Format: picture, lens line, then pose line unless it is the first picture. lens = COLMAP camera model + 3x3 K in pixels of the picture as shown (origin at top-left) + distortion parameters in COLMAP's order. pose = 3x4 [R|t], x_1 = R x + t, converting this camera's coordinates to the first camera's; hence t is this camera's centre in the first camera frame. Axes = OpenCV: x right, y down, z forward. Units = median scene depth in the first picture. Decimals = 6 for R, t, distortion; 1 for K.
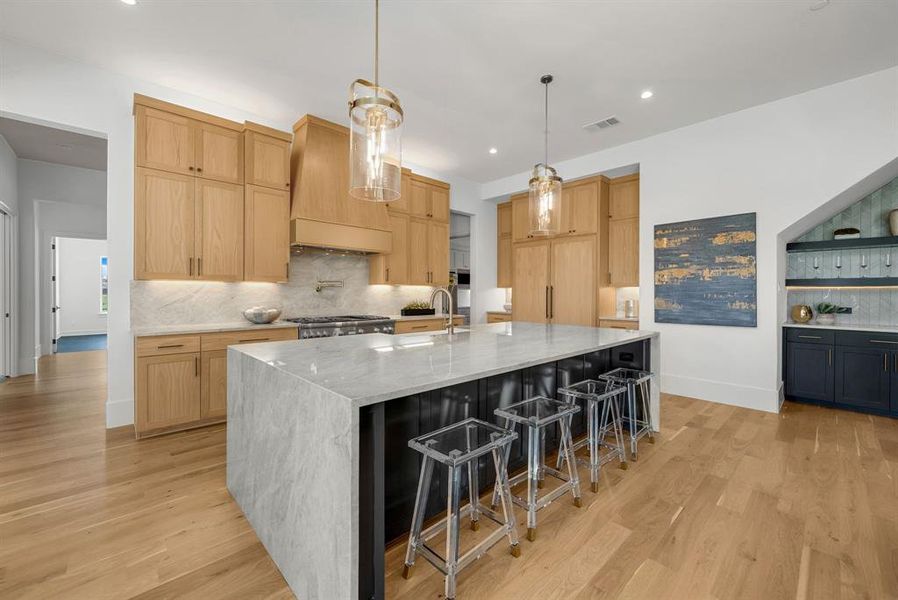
lens RADIAL K [[359.6, 0, 445.1], [0, 359.6, 294.3], [0, 0, 1]] dist [-0.000905, 0.000244]
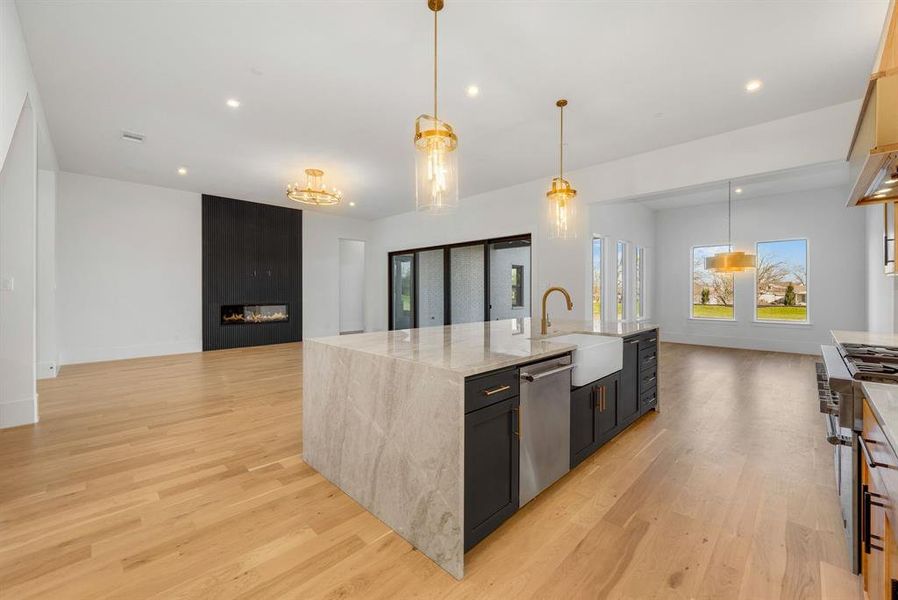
lens RADIAL K [[361.8, 0, 458.5], [0, 361.8, 291.1], [0, 0, 1]] dist [-0.003343, 0.000026]
pose [[-0.998467, -0.003472, -0.055239, 0.251507], [-0.003706, 0.999985, 0.004137, -0.008301], [0.055224, 0.004335, -0.998465, 1.599171]]
